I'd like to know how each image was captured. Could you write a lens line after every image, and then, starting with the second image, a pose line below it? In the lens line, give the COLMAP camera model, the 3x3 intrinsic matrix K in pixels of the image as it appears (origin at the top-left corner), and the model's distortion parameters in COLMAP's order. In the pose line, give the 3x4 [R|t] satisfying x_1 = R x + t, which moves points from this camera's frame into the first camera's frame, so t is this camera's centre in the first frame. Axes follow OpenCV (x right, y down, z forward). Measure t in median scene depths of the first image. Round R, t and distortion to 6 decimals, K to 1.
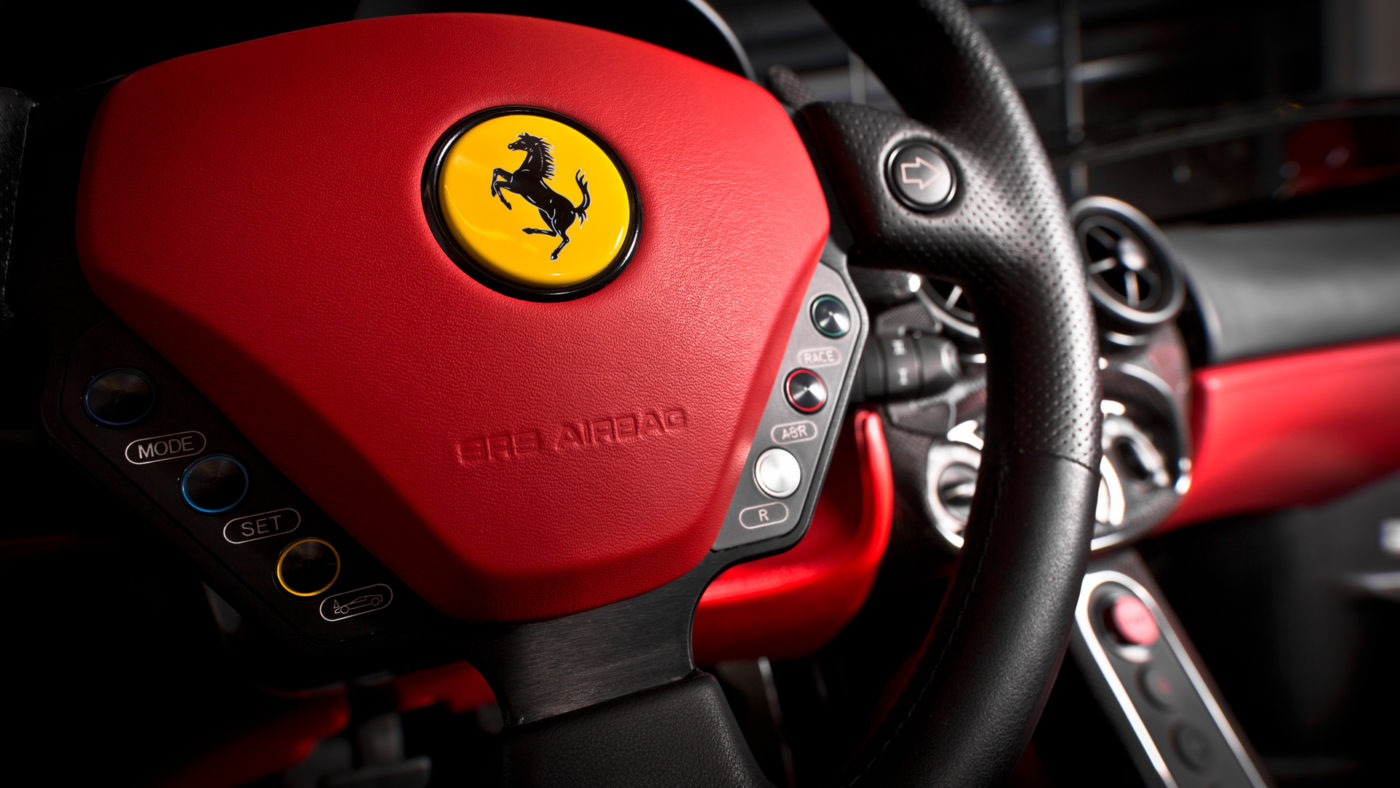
lens RADIAL K [[801.0, 0, 690.2], [0, 801.0, 392.5], [0, 0, 1]] dist [0.012649, -0.000069]
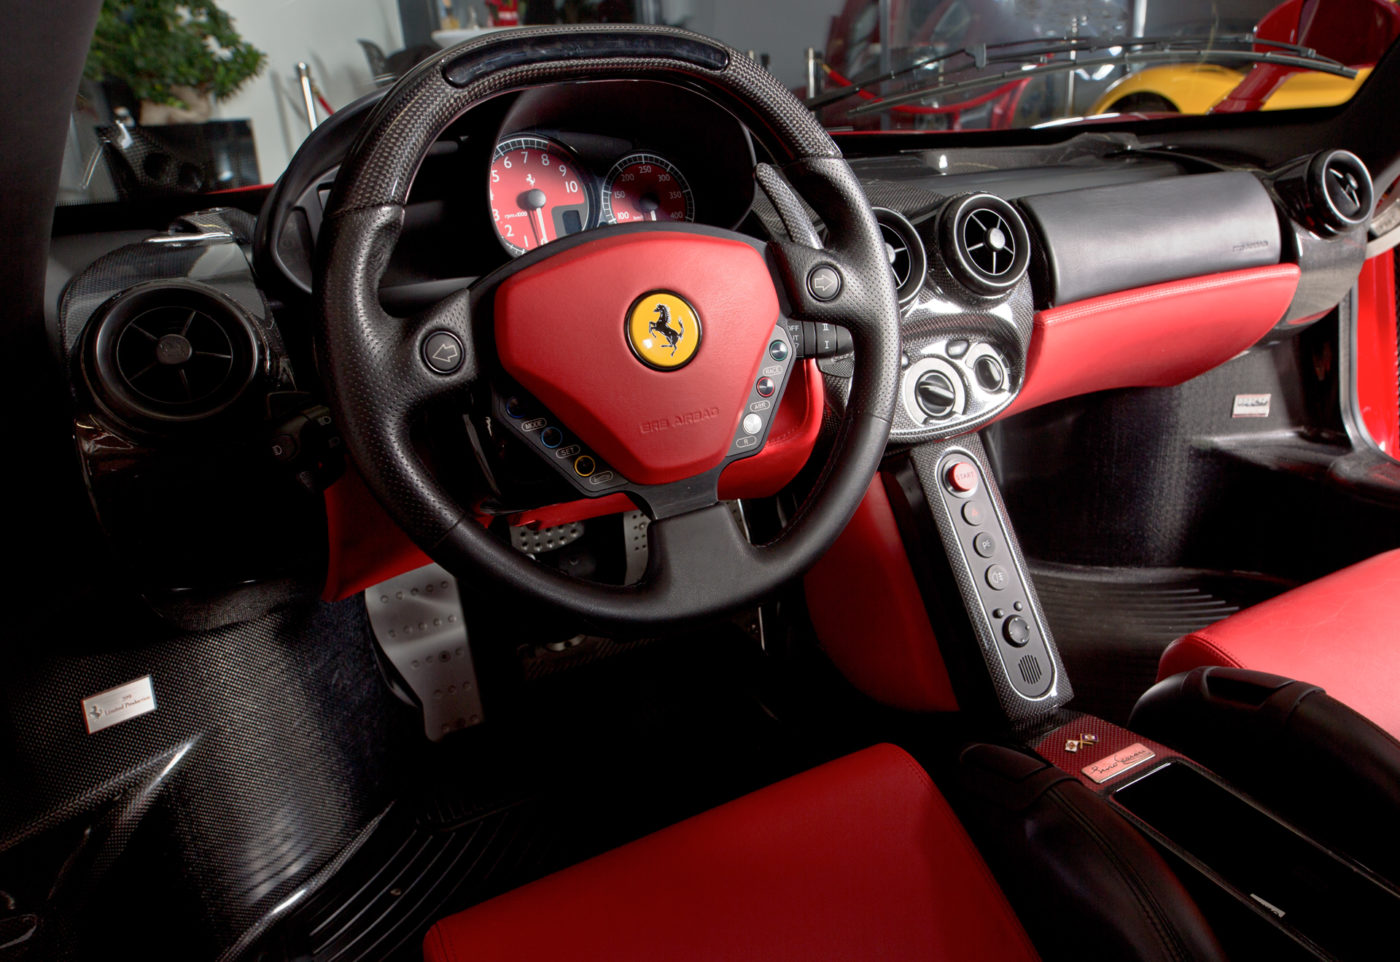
lens RADIAL K [[1047.2, 0, 769.4], [0, 1047.2, 488.2], [0, 0, 1]] dist [0.021001, 0.000775]
pose [[0.992803, -0.000725, 0.119753, -0.251945], [-0.035428, 0.953443, 0.299486, -0.765659], [-0.114395, -0.301573, 0.946555, -2.370505]]
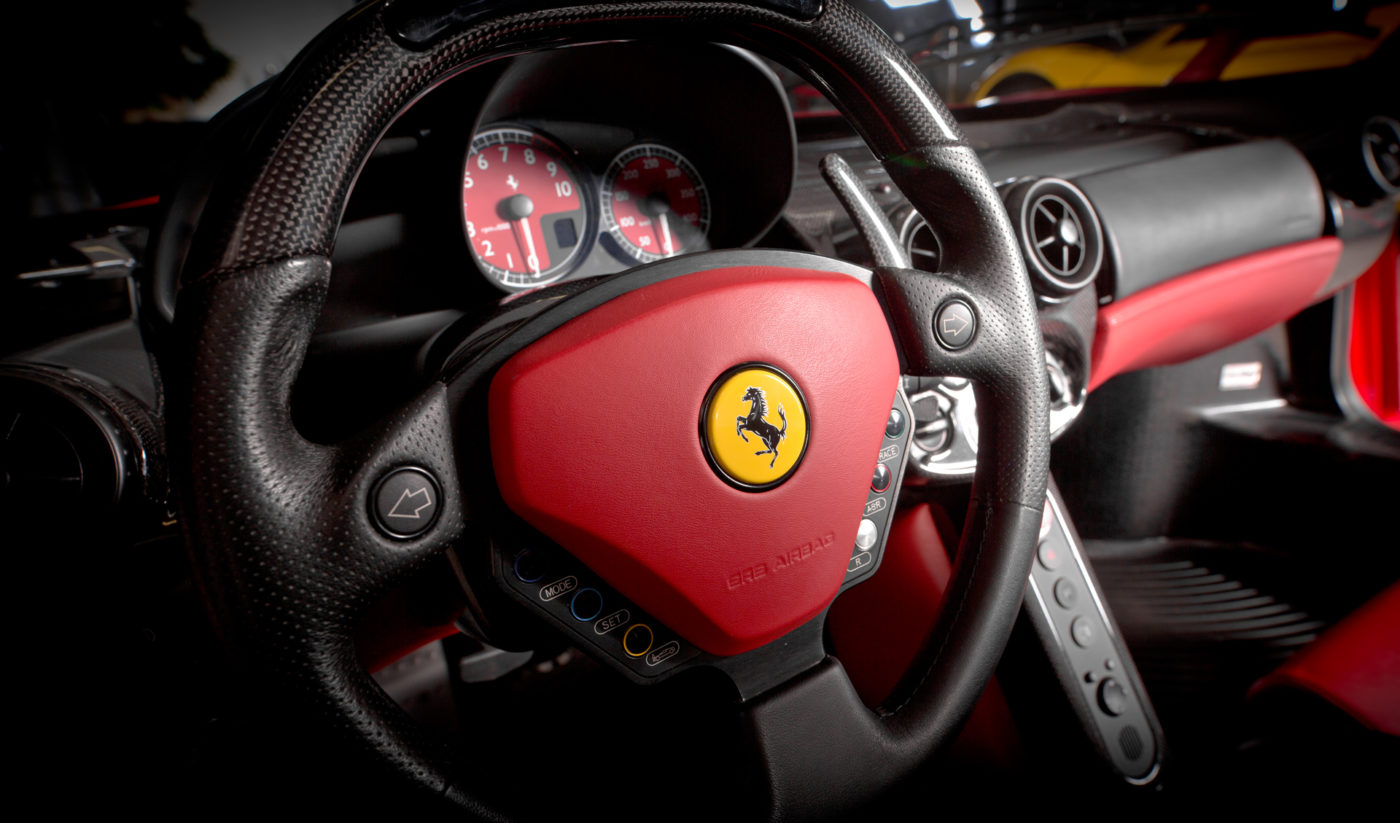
lens RADIAL K [[856.5, 0, 712.8], [0, 856.5, 403.8], [0, 0, 1]] dist [0.016413, 0.000682]
pose [[0.987489, -0.041187, 0.152215, -0.534816], [-0.005698, 0.955338, 0.295462, -0.788518], [-0.157585, -0.292632, 0.943151, -0.628239]]
